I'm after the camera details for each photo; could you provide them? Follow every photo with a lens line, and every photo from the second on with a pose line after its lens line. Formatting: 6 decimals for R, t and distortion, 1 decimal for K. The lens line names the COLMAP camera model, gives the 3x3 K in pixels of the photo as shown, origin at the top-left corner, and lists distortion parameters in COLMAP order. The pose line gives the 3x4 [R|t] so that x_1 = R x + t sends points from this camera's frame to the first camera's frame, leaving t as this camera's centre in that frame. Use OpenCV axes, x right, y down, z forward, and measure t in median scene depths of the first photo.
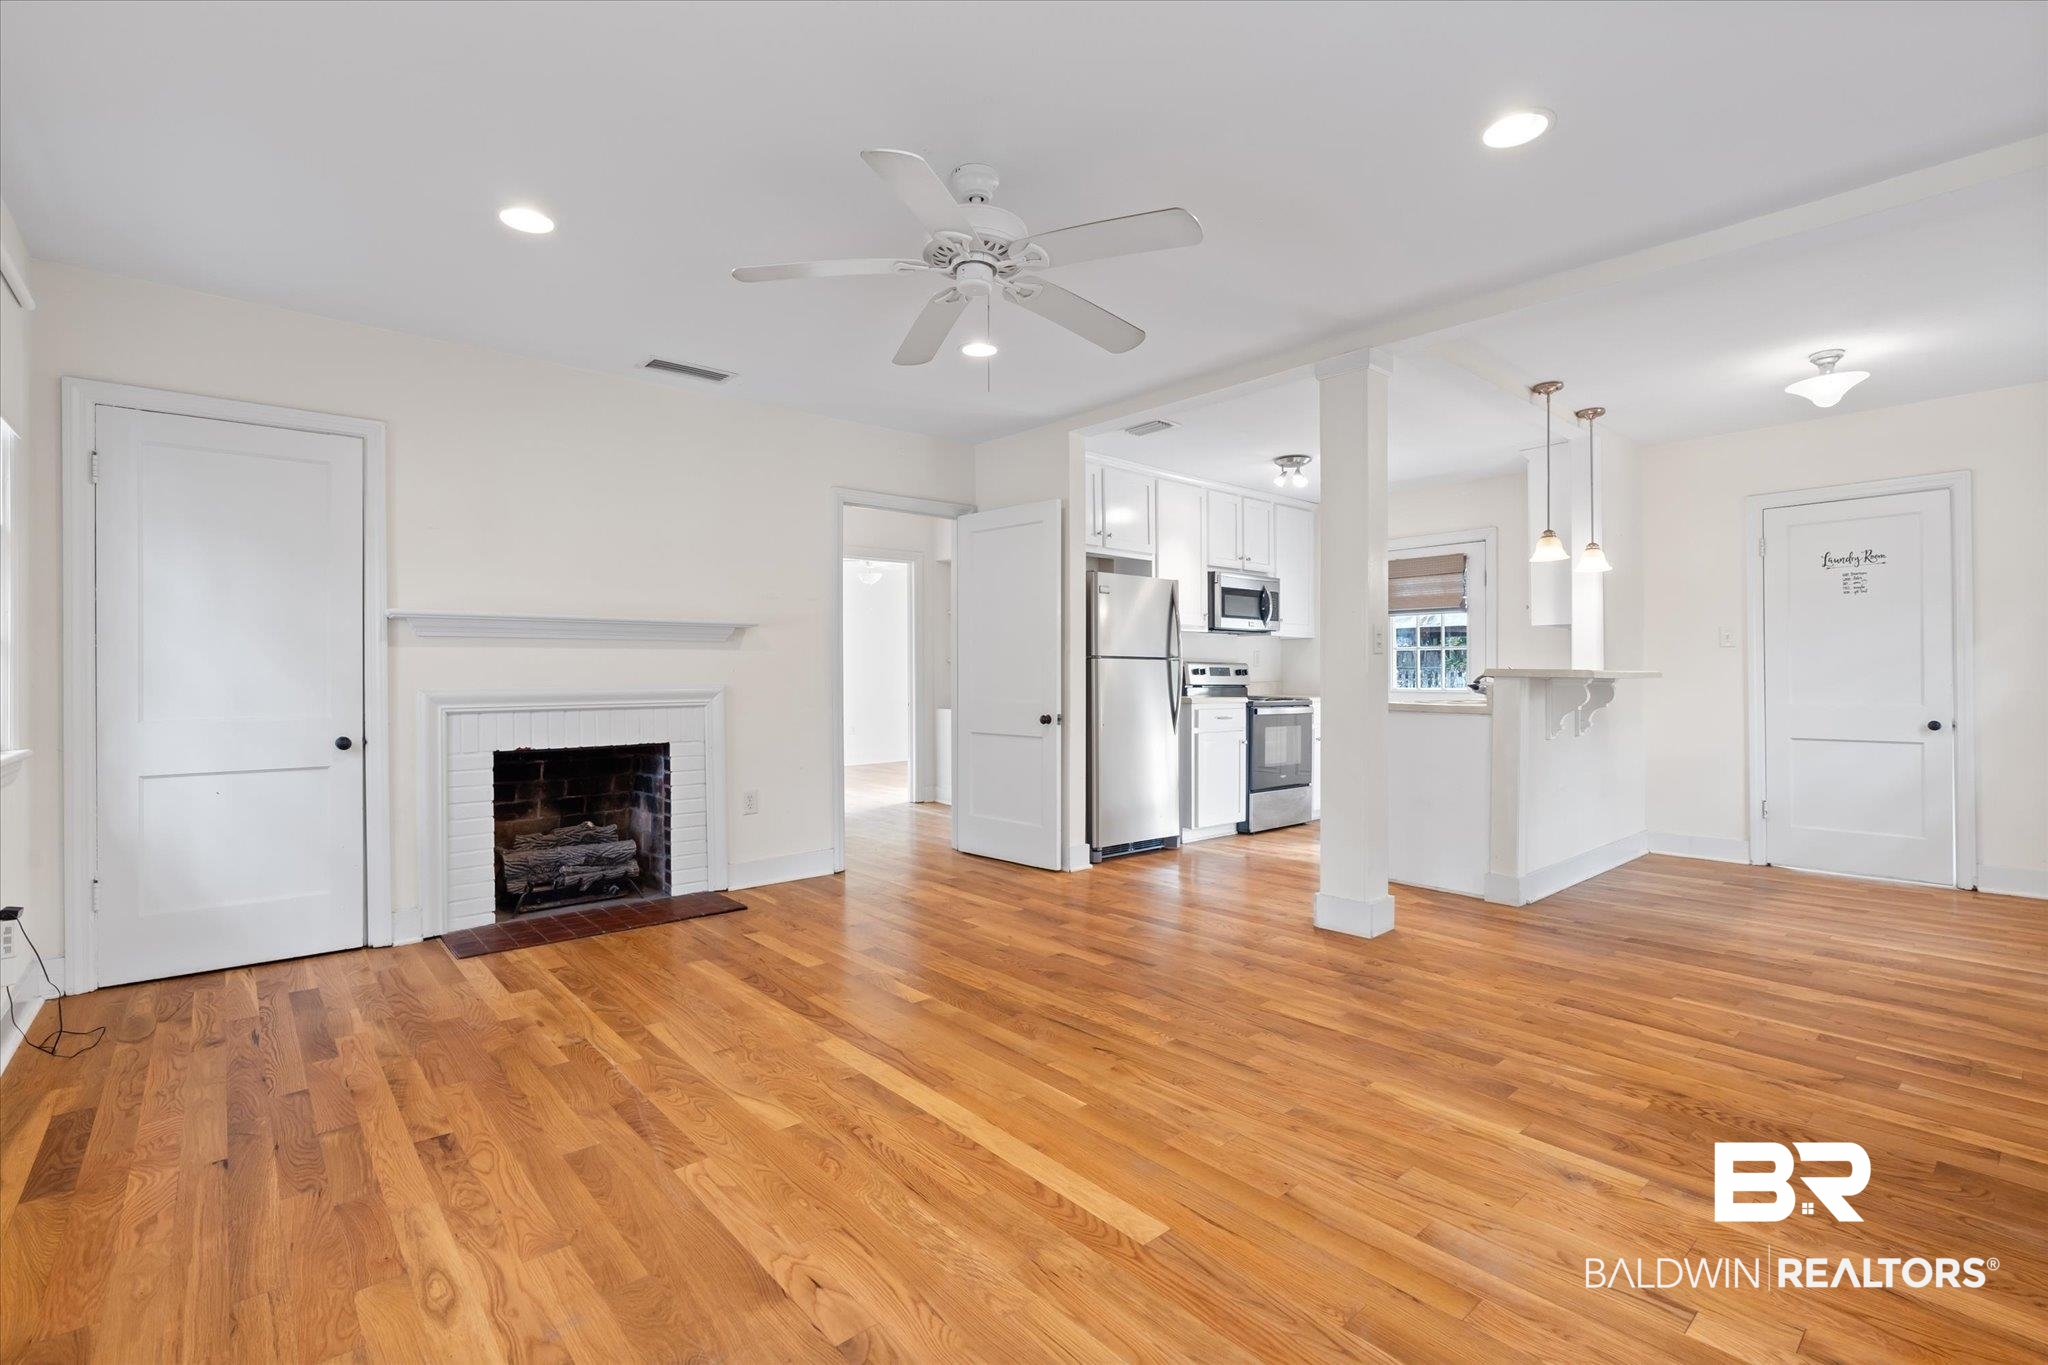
lens RADIAL K [[913.2, 0, 1027.5], [0, 913.2, 681.9], [0, 0, 1]] dist [-0.010150, 0.000820]
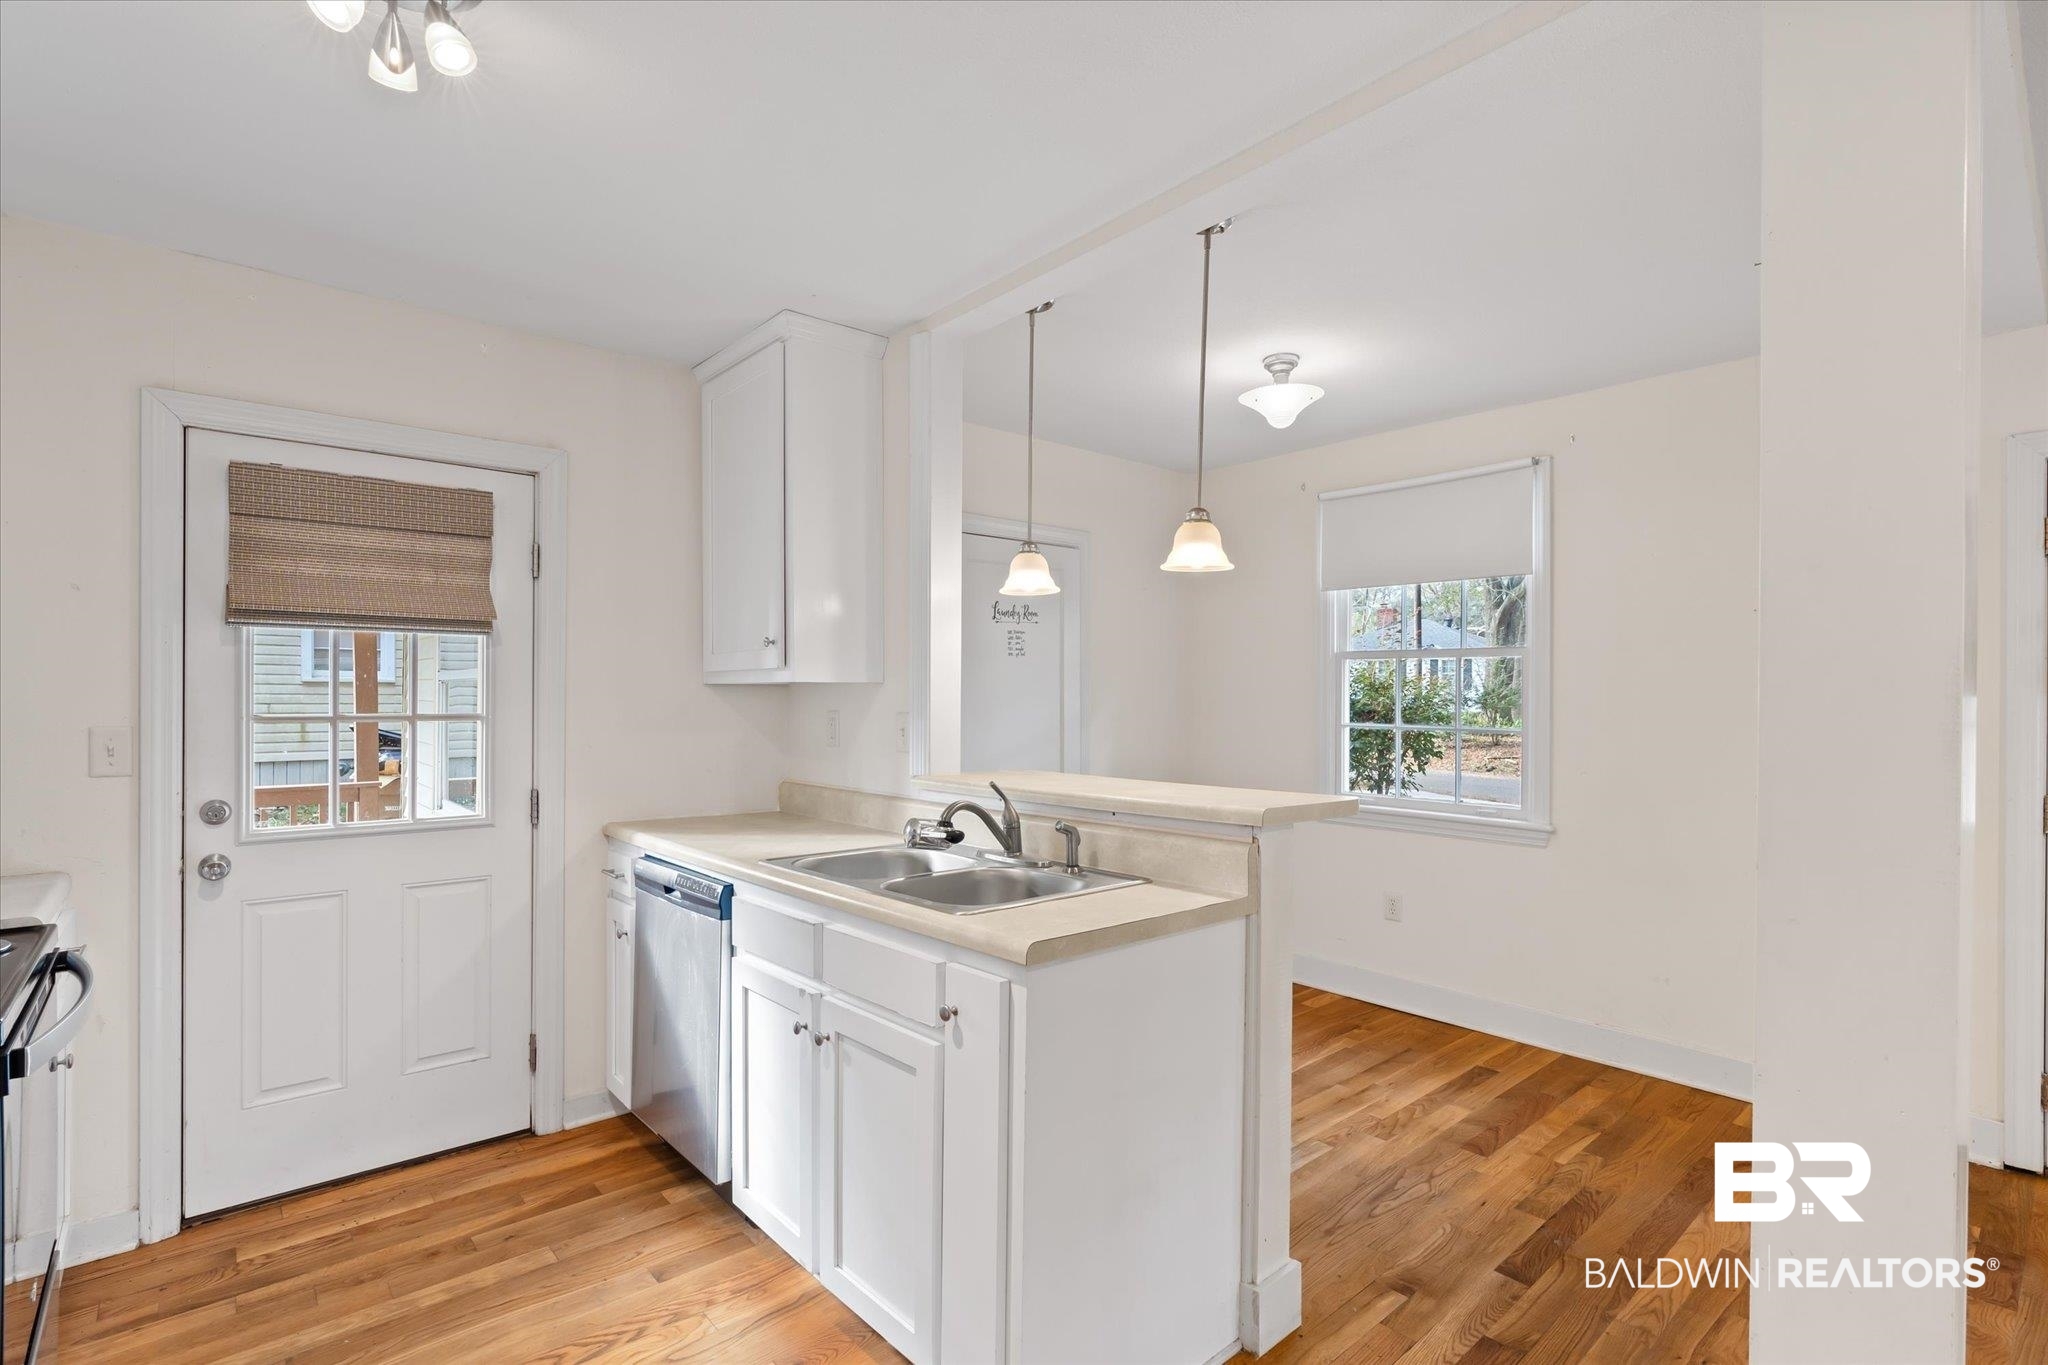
lens RADIAL K [[942.9, 0, 1029.2], [0, 942.9, 703.1], [0, 0, 1]] dist [-0.013044, 0.000376]
pose [[0.018436, -0.001783, 0.999828, 0.133062], [0.003910, 0.999991, 0.001711, -0.110826], [-0.999822, 0.003878, 0.018443, 1.885569]]
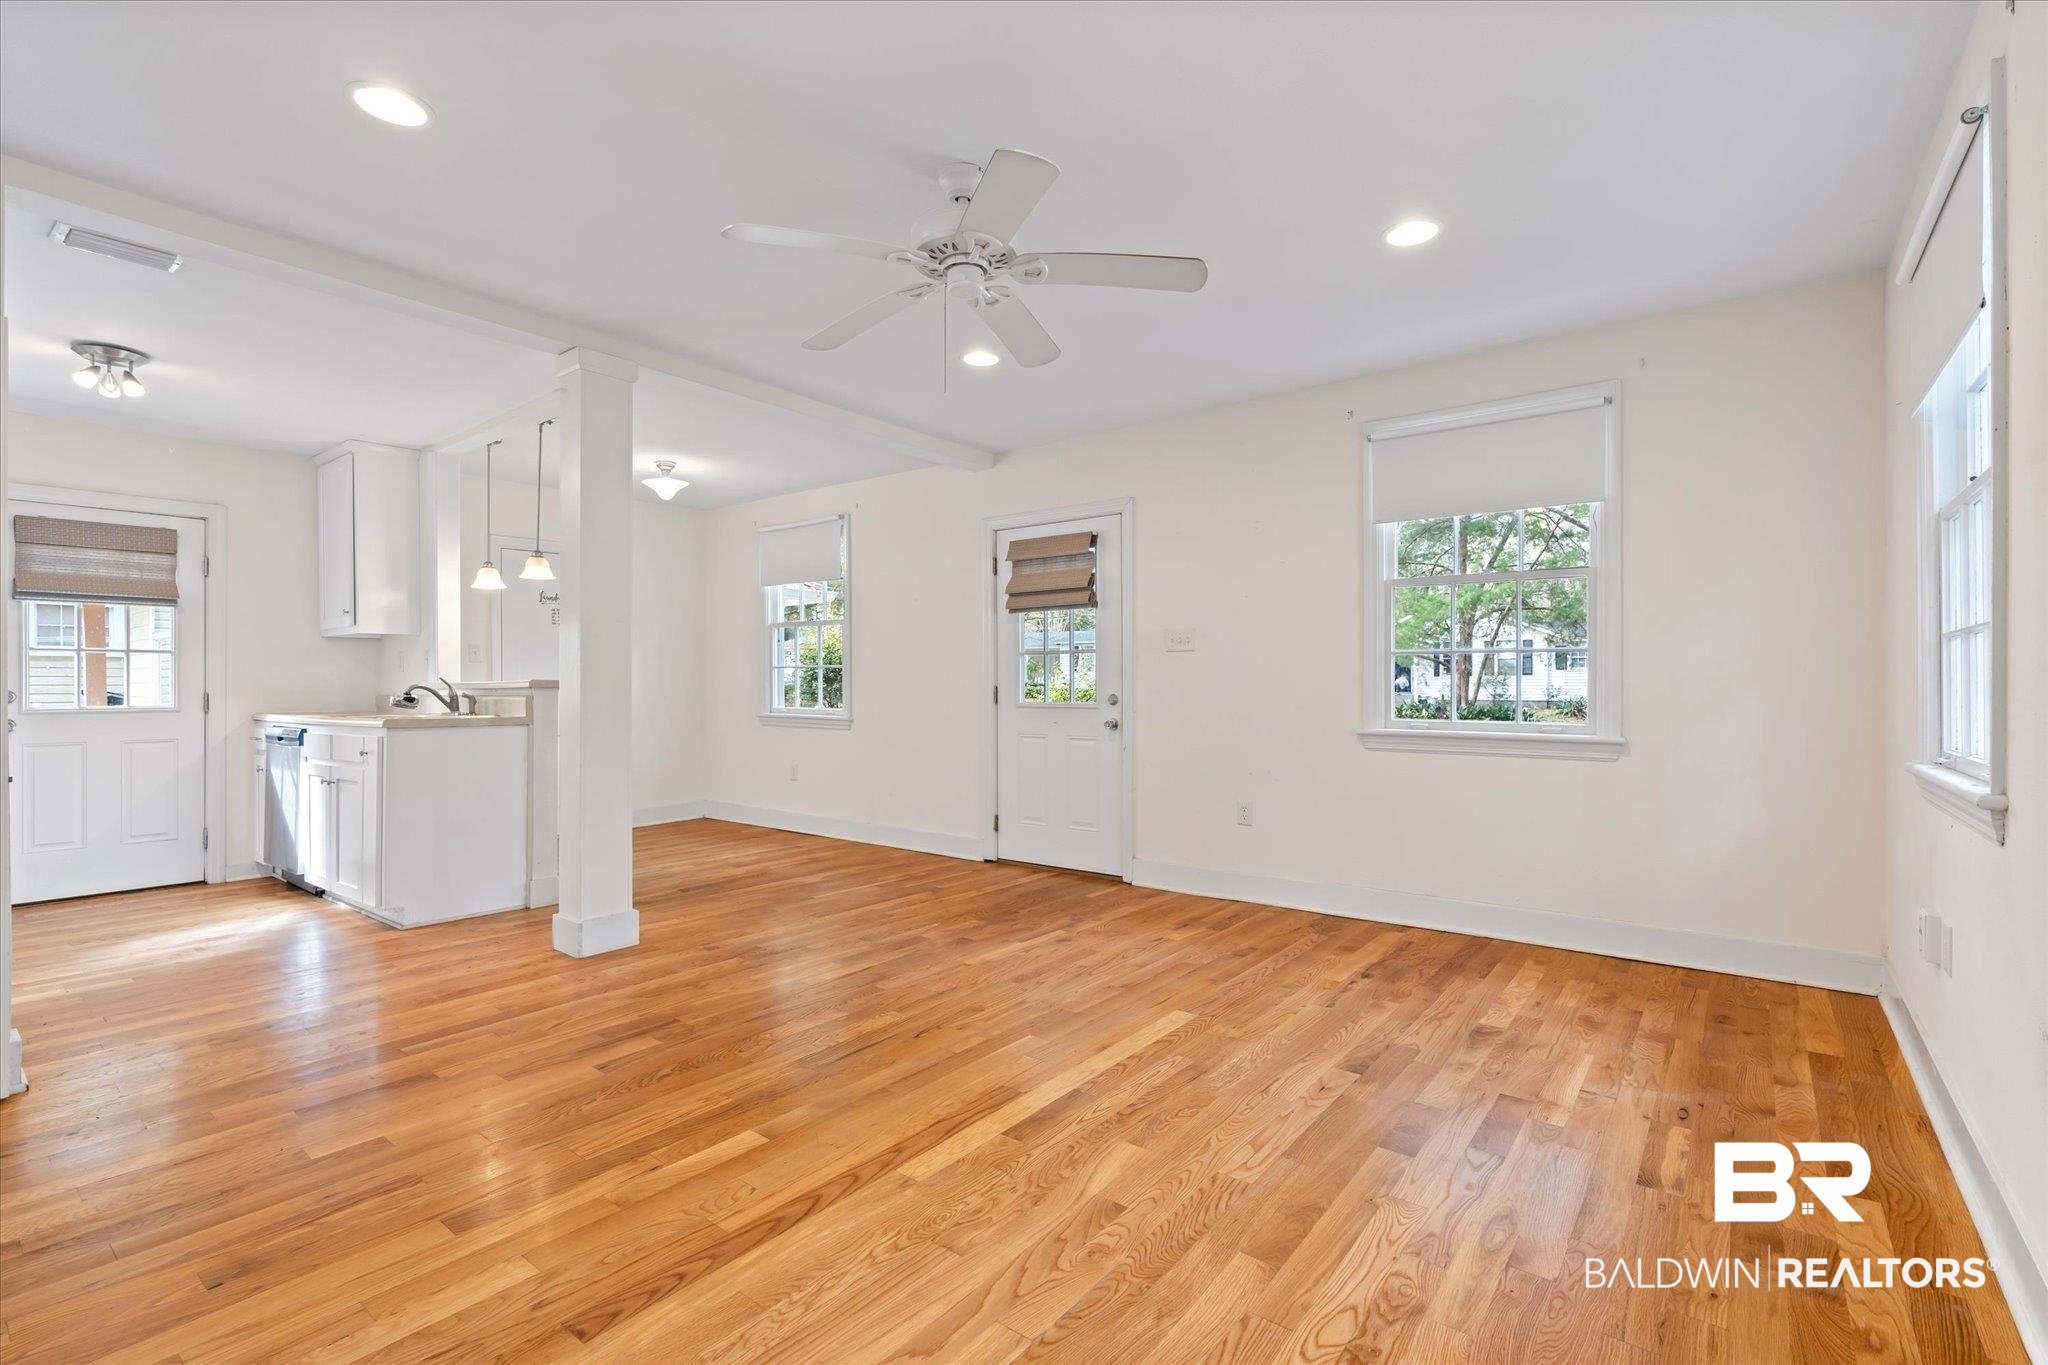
lens RADIAL K [[913.2, 0, 1027.5], [0, 913.2, 681.9], [0, 0, 1]] dist [-0.010150, 0.000820]
pose [[-0.167953, 0.003859, 0.985787, -1.004306], [0.011397, 0.999933, -0.001972, -0.005601], [-0.985729, 0.010904, -0.167986, 1.061857]]
